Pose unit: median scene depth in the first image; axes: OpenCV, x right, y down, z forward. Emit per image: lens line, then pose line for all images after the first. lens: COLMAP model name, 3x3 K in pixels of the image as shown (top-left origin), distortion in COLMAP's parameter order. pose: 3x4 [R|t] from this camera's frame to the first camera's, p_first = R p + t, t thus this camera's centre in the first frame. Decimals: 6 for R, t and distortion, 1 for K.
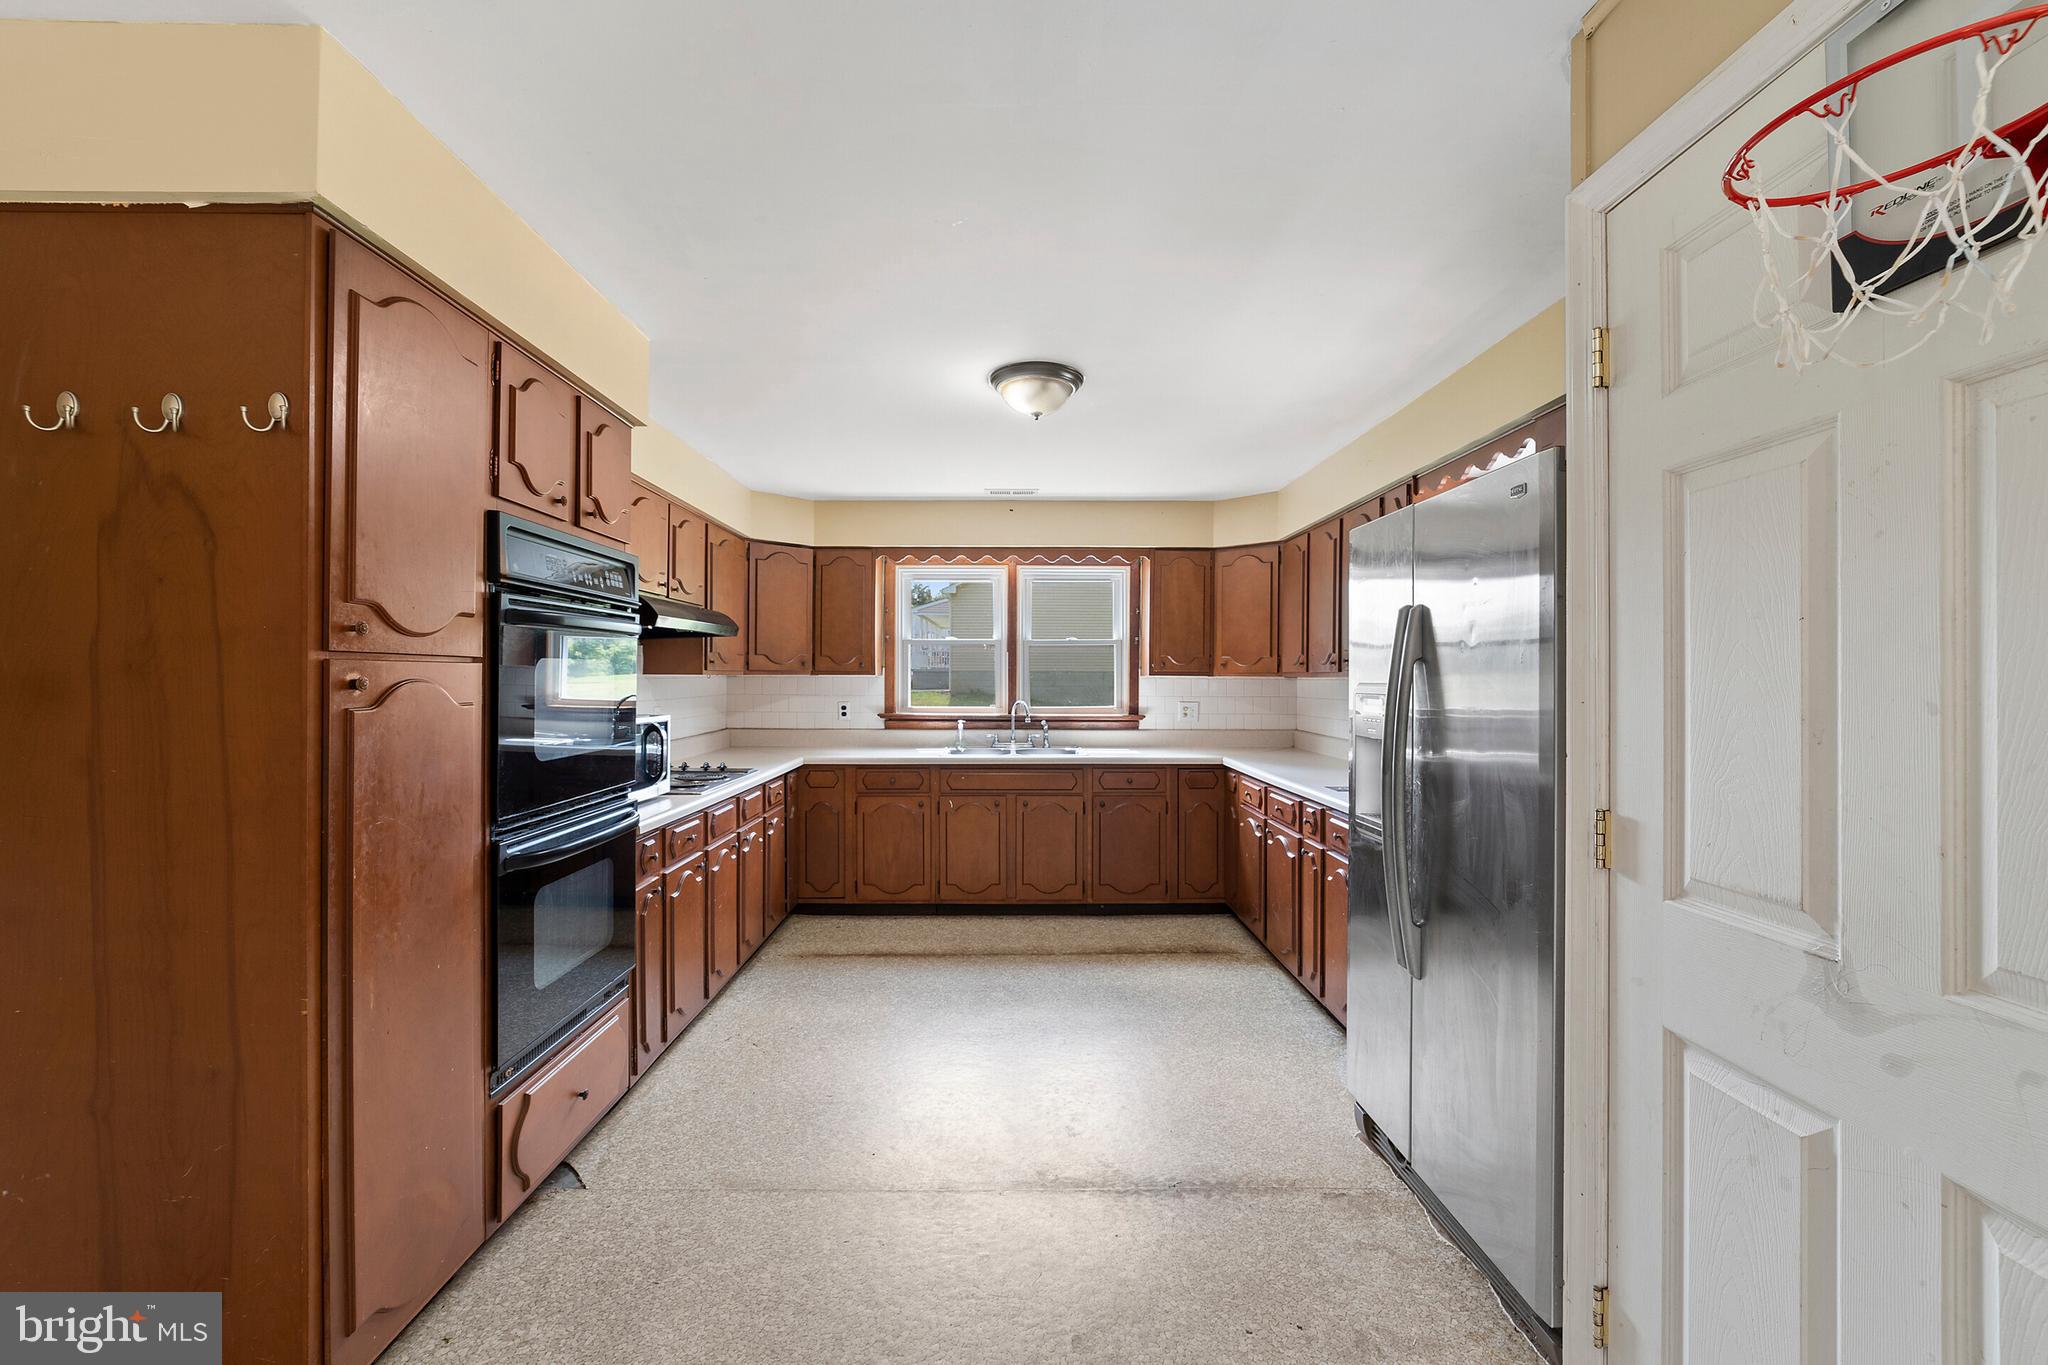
lens RADIAL K [[820.0, 0, 1002.7], [0, 820.0, 680.7], [0, 0, 1]] dist [-0.040391, 0.013338]
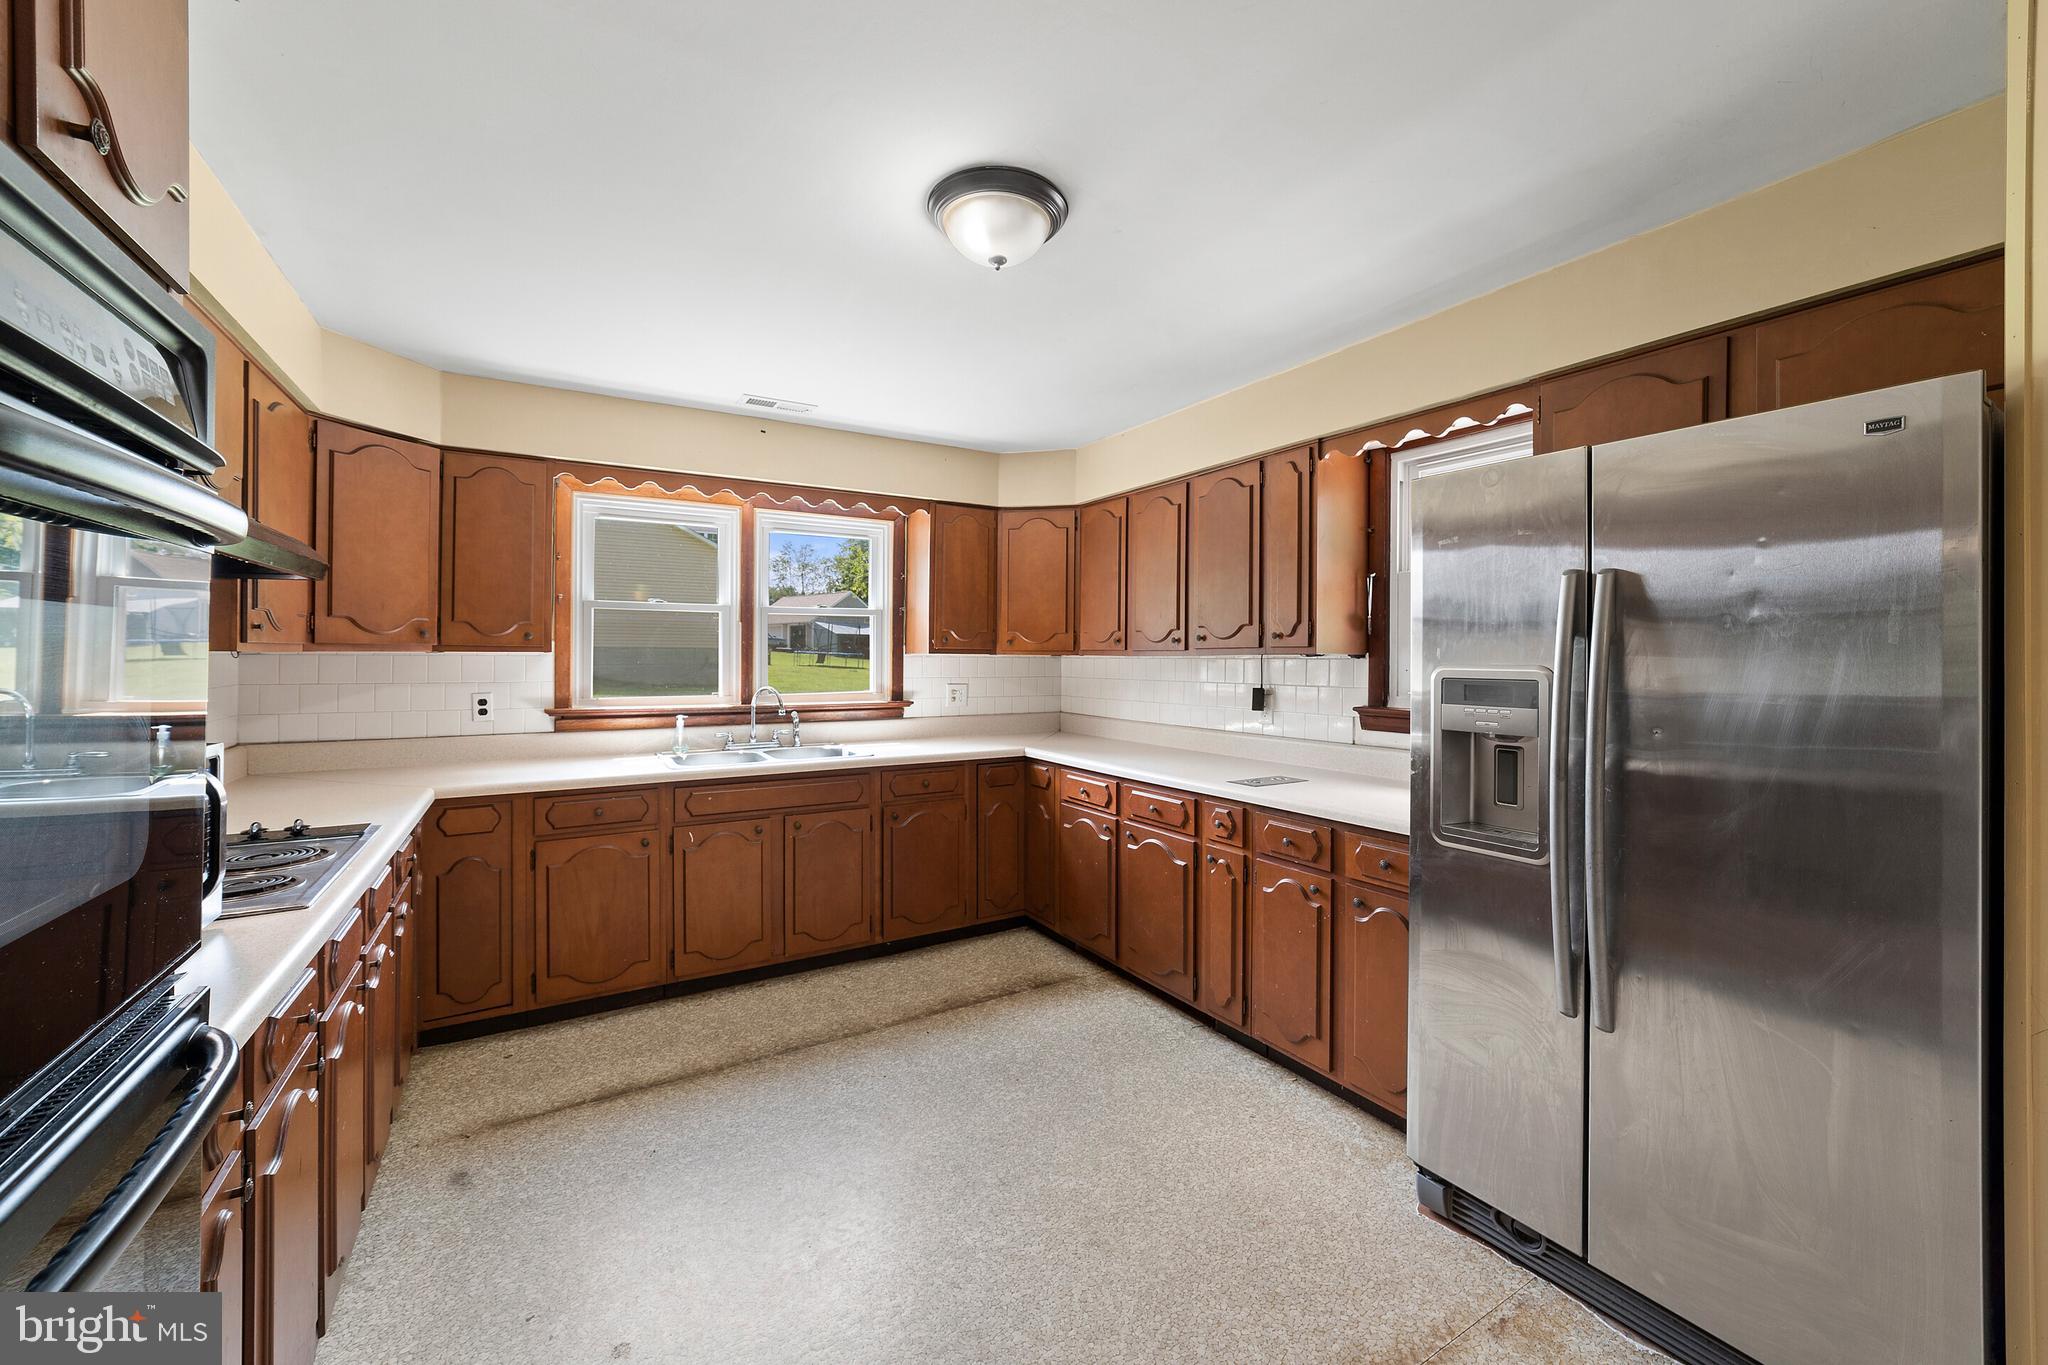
lens RADIAL K [[793.6, 0, 1007.6], [0, 793.6, 654.6], [0, 0, 1]] dist [-0.023042, 0.009374]
pose [[0.857597, 0.000743, 0.514322, -0.178248], [0.000487, 0.999997, -0.002257, -0.003562], [-0.514323, 0.002186, 0.857594, 0.281750]]
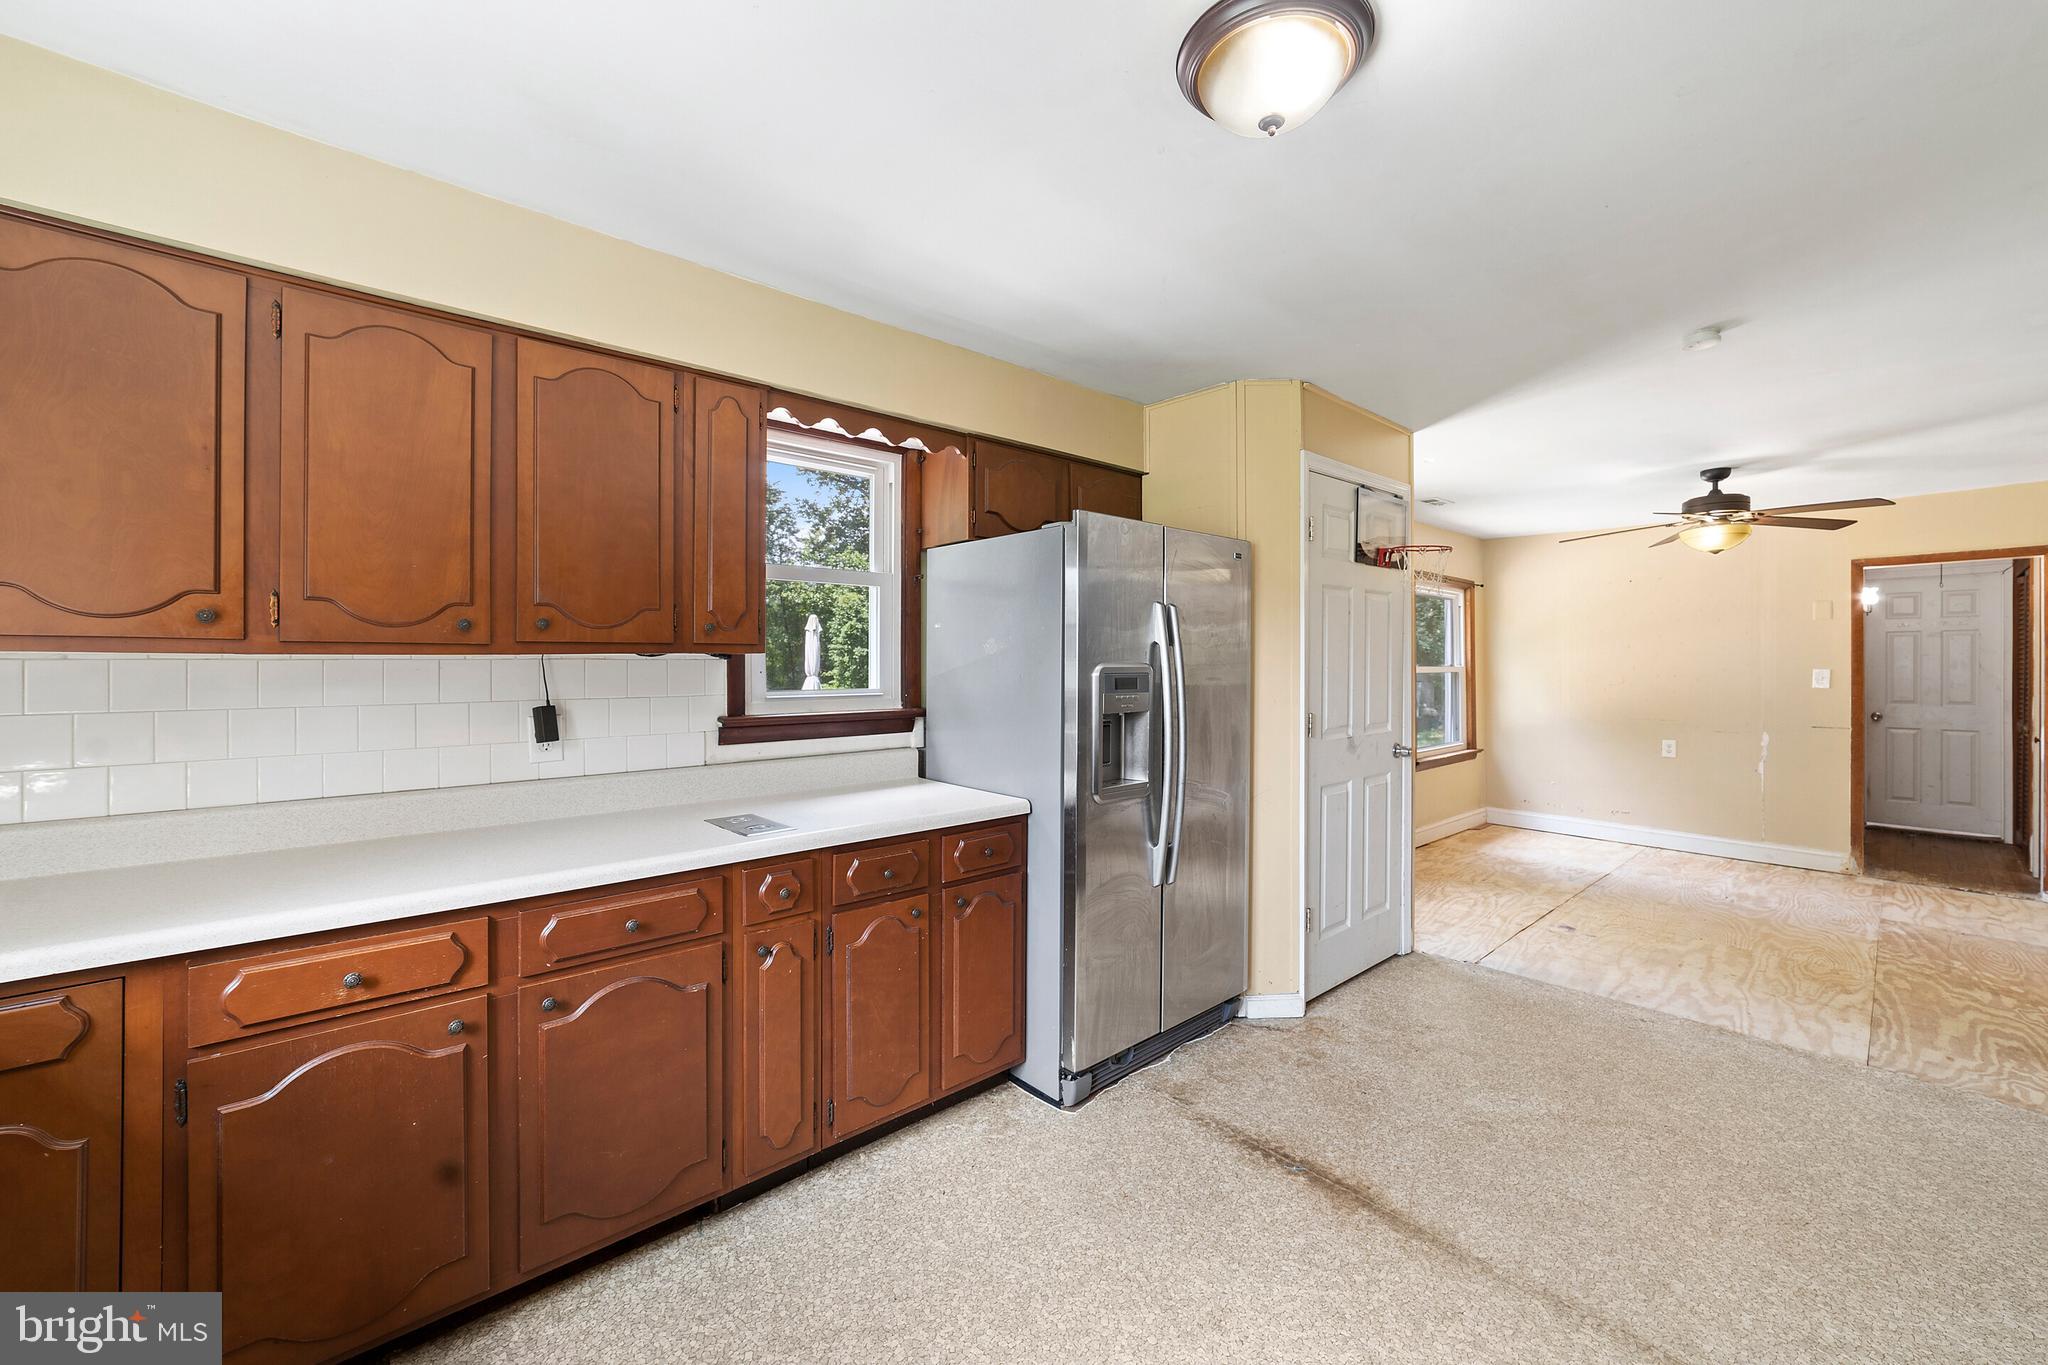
lens RADIAL K [[800.7, 0, 1026.2], [0, 800.7, 665.7], [0, 0, 1]] dist [-0.024224, 0.008243]
pose [[-0.666700, -0.005473, 0.745306, -0.137779], [0.000872, 0.999967, 0.008123, -0.001897], [-0.745326, 0.006065, -0.666673, 0.897868]]
